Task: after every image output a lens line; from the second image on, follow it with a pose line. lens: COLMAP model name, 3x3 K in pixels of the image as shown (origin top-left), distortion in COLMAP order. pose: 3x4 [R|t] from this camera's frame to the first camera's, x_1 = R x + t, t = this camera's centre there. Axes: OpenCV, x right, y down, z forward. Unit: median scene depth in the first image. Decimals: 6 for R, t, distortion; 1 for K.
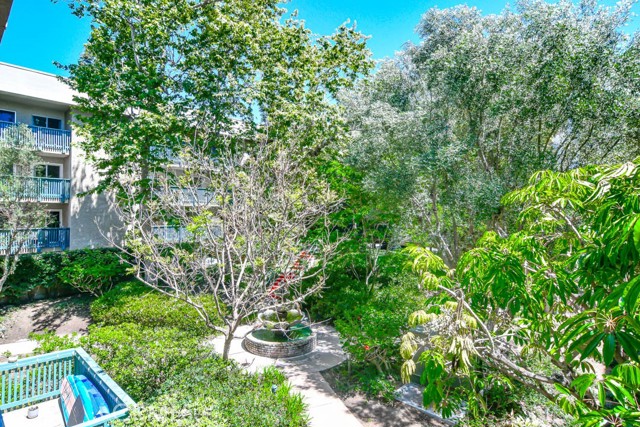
lens RADIAL K [[367.6, 0, 320.1], [0, 367.6, 213.7], [0, 0, 1]] dist [0.004786, 0.000485]
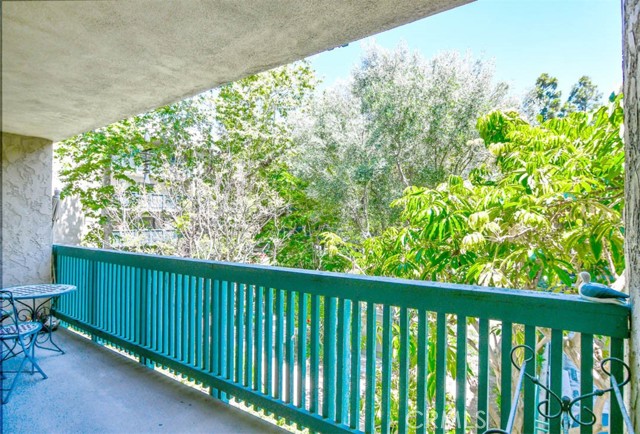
lens RADIAL K [[349.3, 0, 318.1], [0, 349.3, 217.6], [0, 0, 1]] dist [-0.008478, -0.000805]
pose [[0.991464, -0.004183, 0.130310, 0.002061], [0.004373, 0.999990, -0.001171, 0.003871], [-0.130304, 0.001731, 0.991473, -0.103353]]
